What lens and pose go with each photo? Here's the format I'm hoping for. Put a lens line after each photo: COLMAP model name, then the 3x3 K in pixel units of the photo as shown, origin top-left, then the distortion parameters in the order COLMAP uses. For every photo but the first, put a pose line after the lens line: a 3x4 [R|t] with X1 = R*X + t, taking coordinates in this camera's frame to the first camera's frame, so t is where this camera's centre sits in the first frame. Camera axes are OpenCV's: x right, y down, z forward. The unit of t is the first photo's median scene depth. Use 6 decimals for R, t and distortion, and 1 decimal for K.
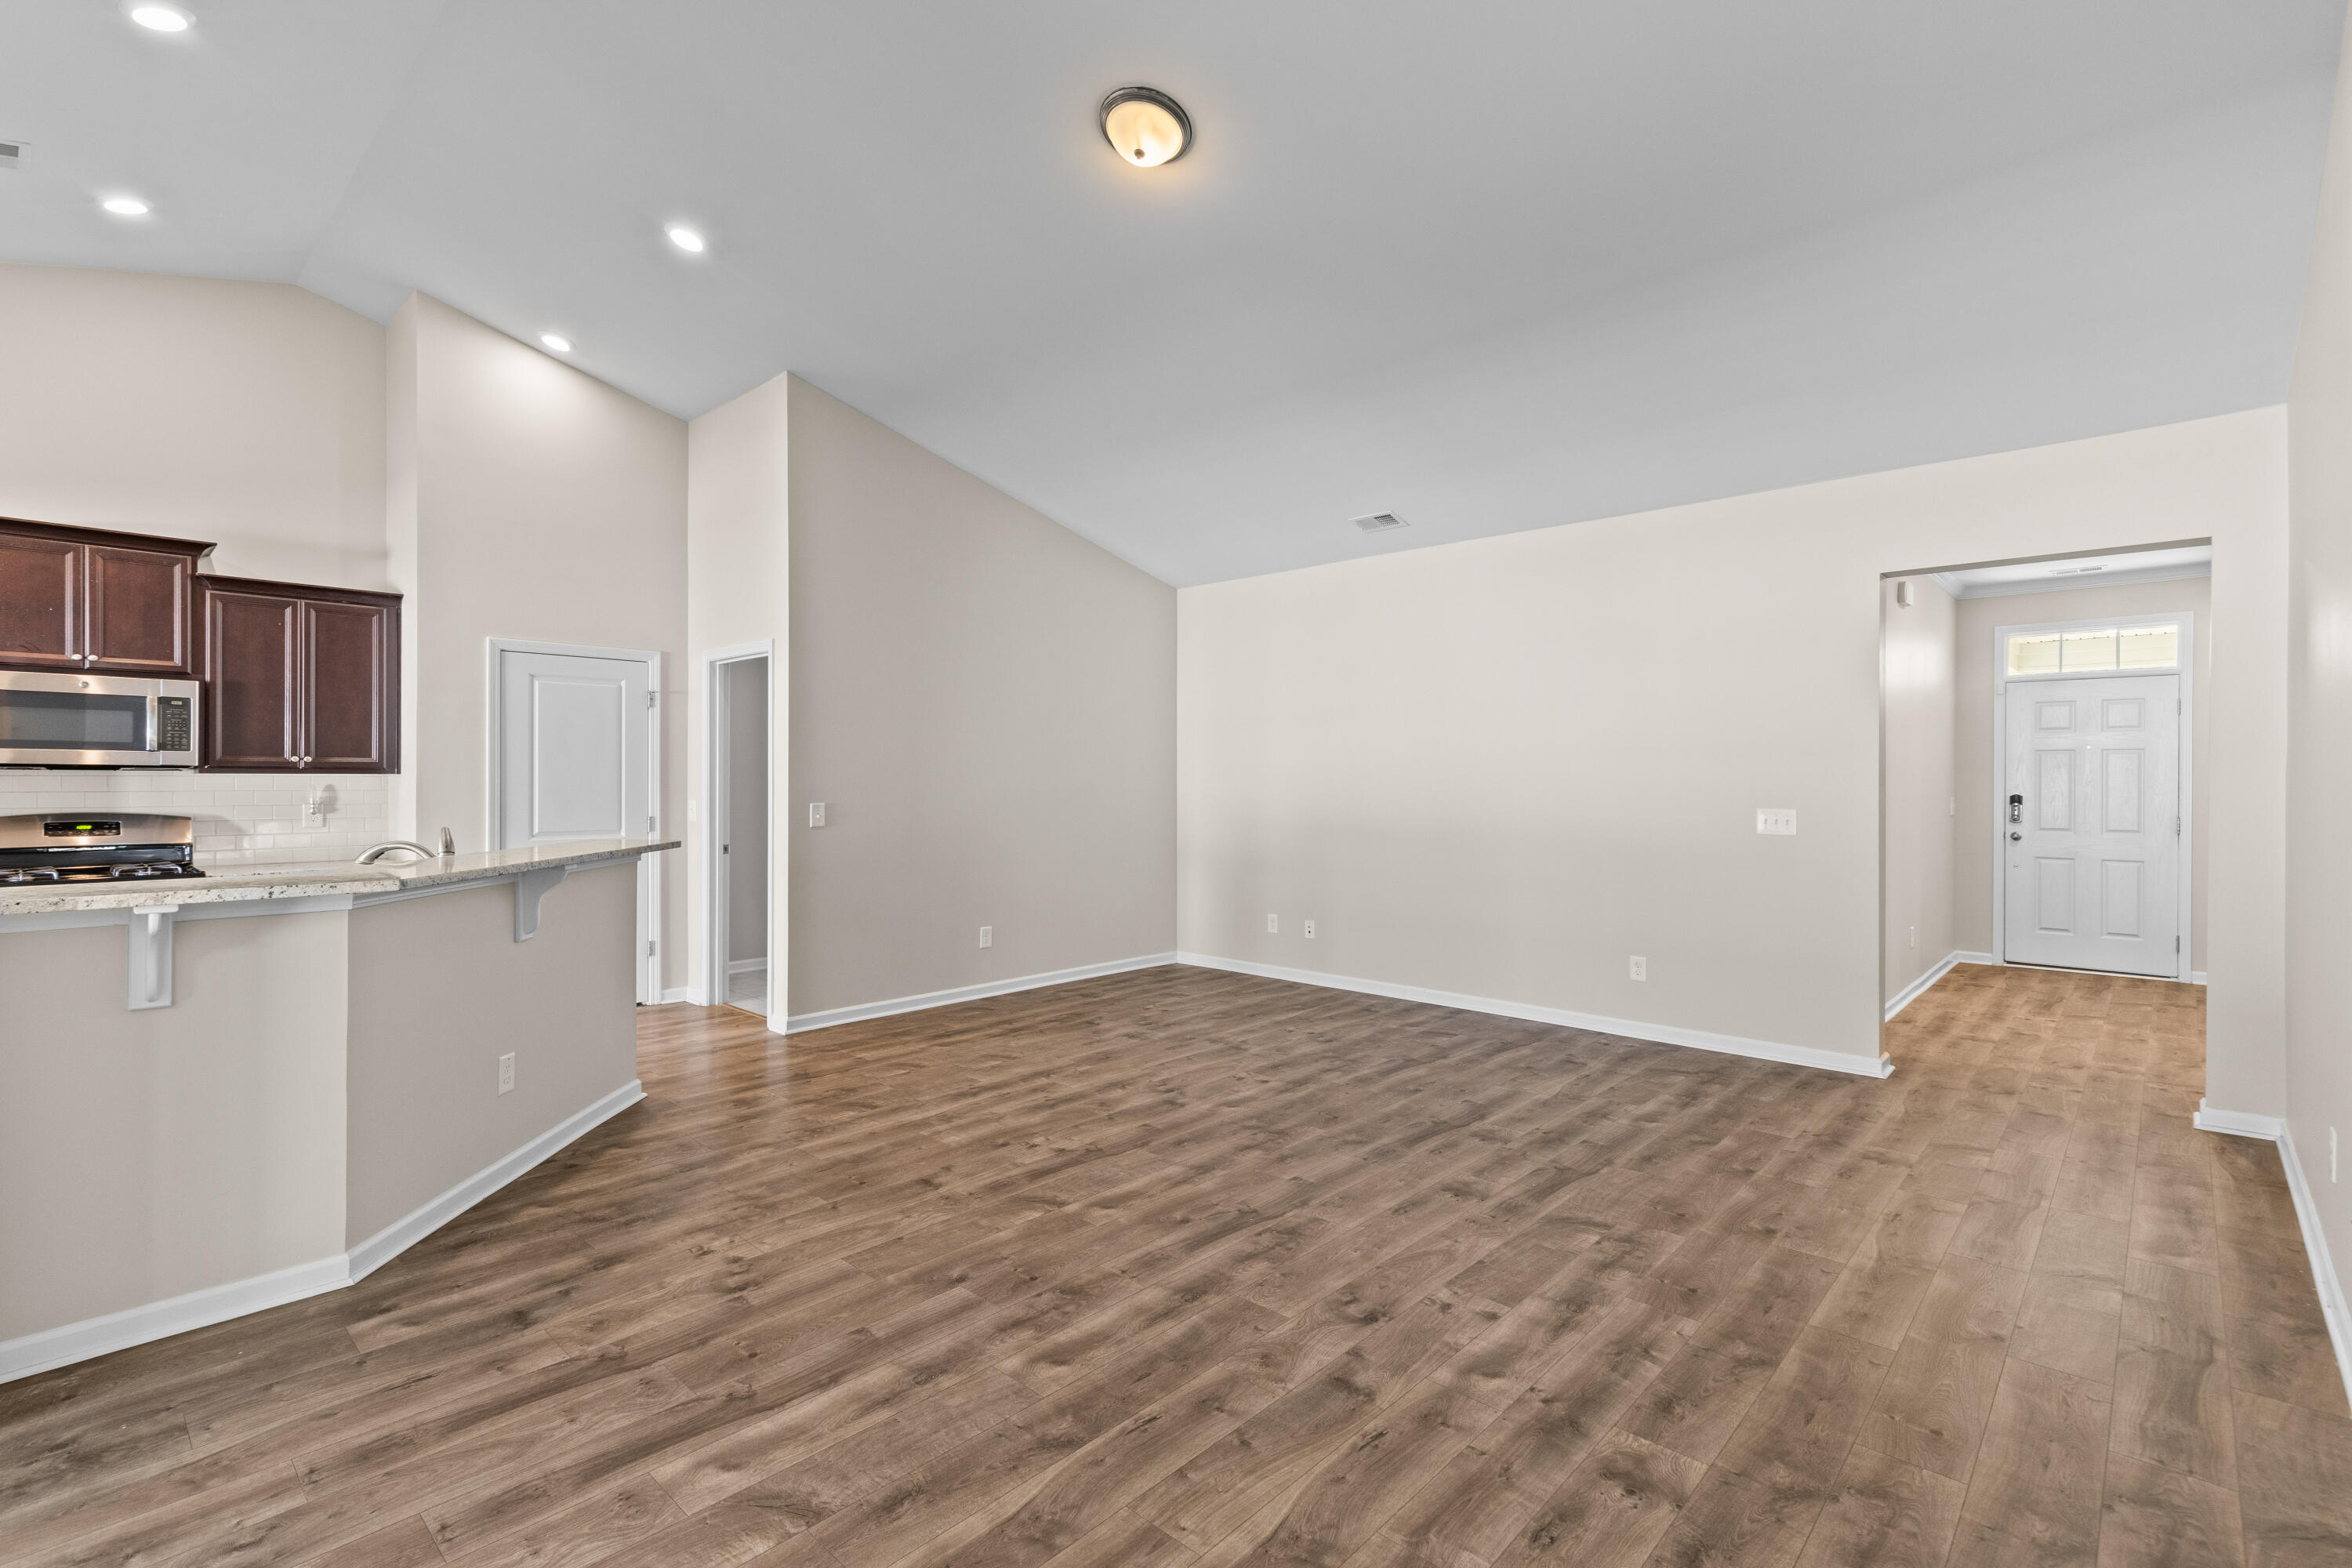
lens RADIAL K [[1063.6, 0, 1179.7], [0, 1063.6, 781.5], [0, 0, 1]] dist [0.010627, -0.001770]
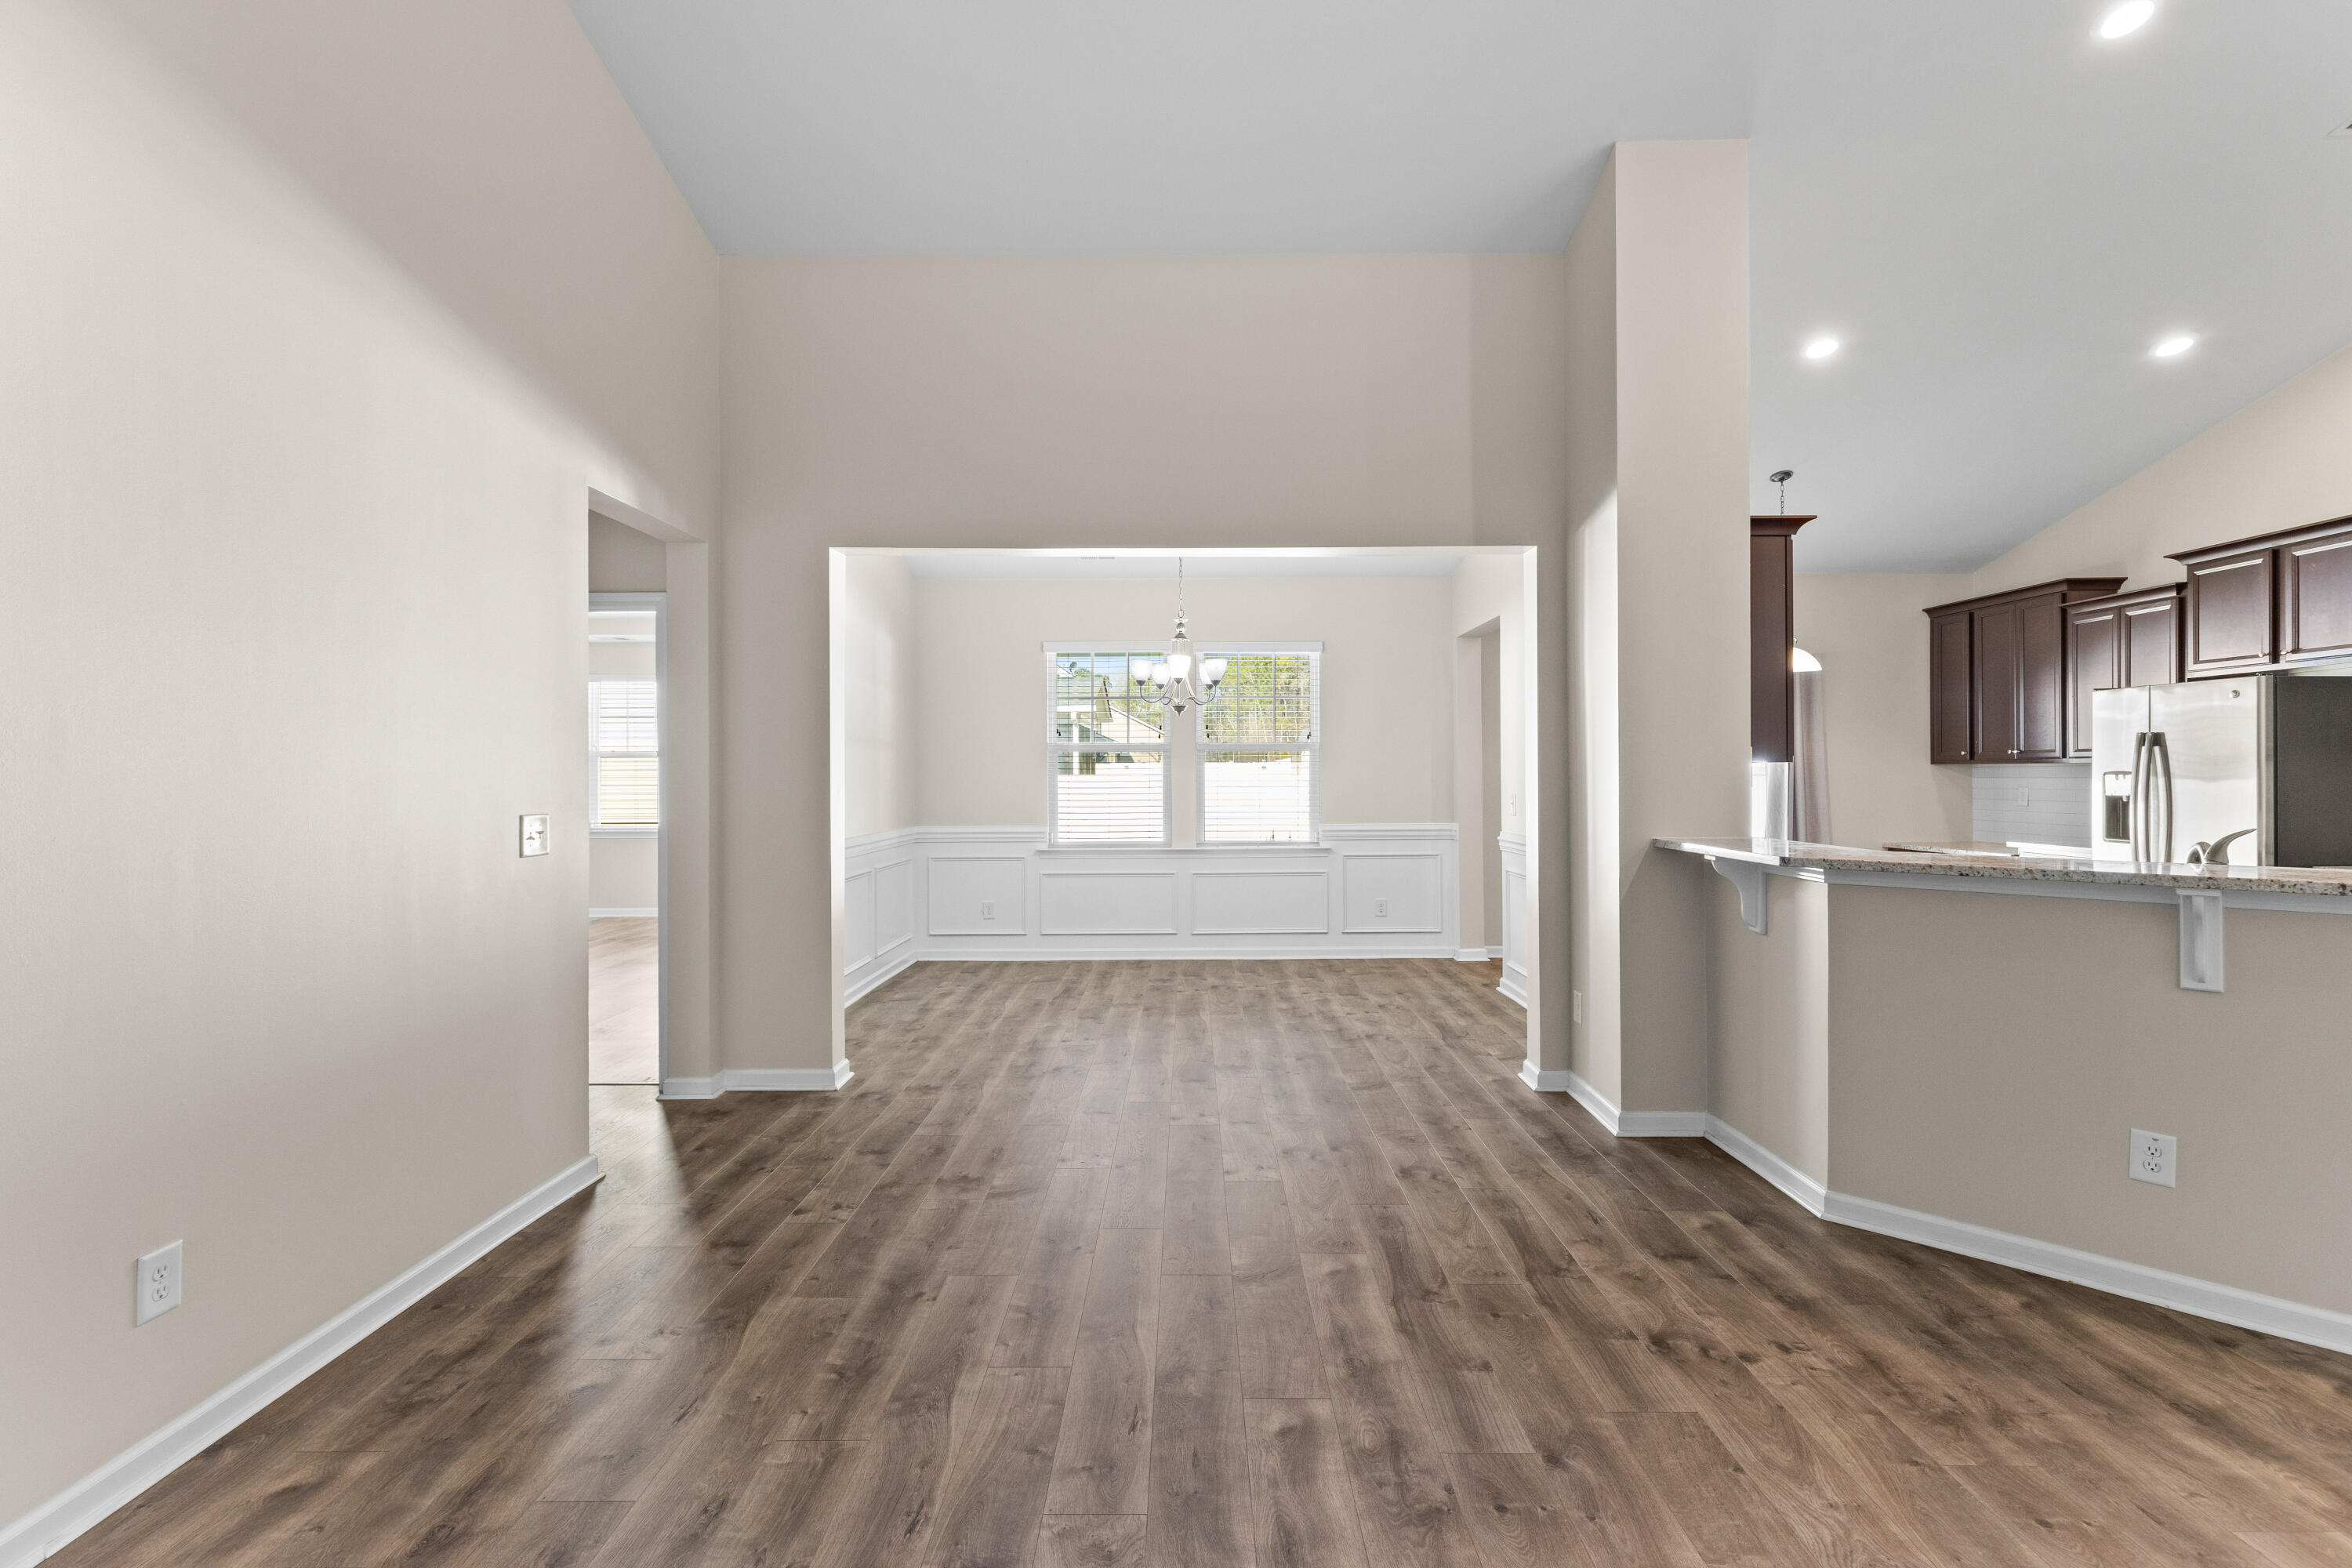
lens RADIAL K [[1063.6, 0, 1186.7], [0, 1063.6, 767.0], [0, 0, 1]] dist [0.010627, -0.001770]
pose [[-0.733243, -0.000915, -0.679966, 0.380713], [0.001863, 0.999993, -0.003354, 0.001623], [0.679964, -0.003726, -0.733236, 1.112412]]
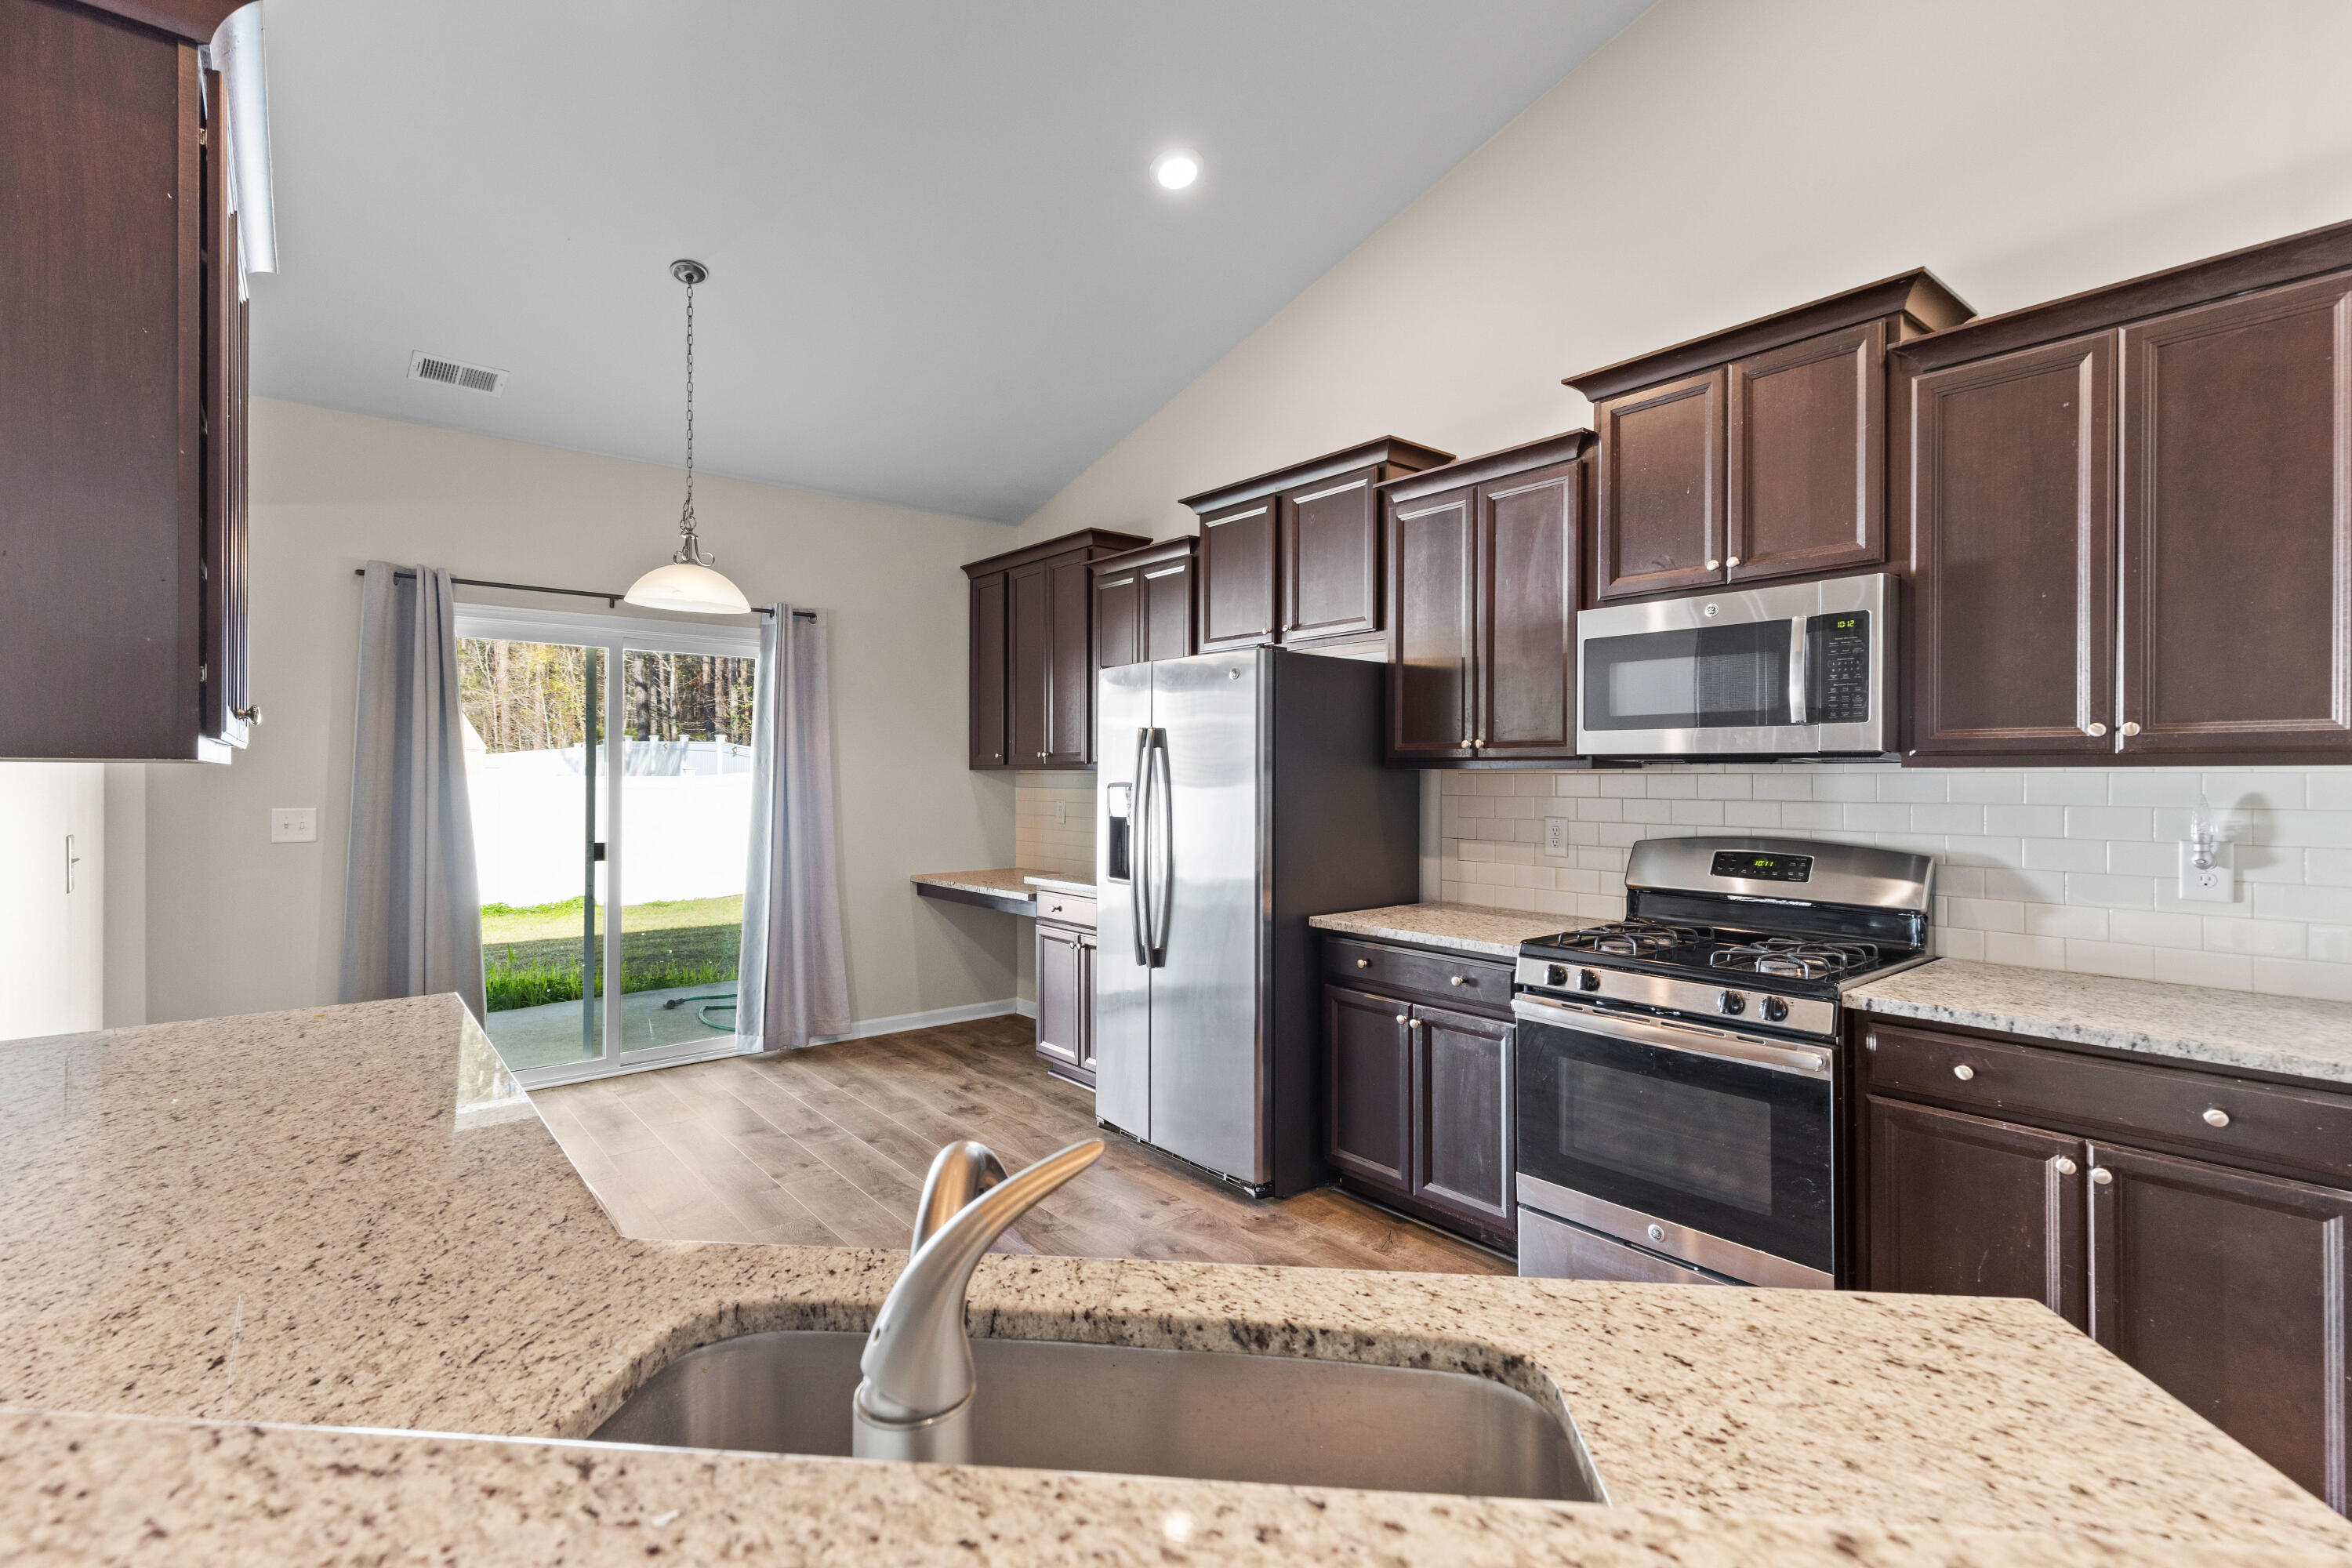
lens RADIAL K [[1063.6, 0, 1188.5], [0, 1063.6, 761.6], [0, 0, 1]] dist [0.010627, -0.001770]
pose [[-0.123795, -0.014236, -0.992206, -0.597079], [-0.006810, 0.999886, -0.013496, -0.002117], [0.992284, 0.005086, -0.123878, 1.095246]]
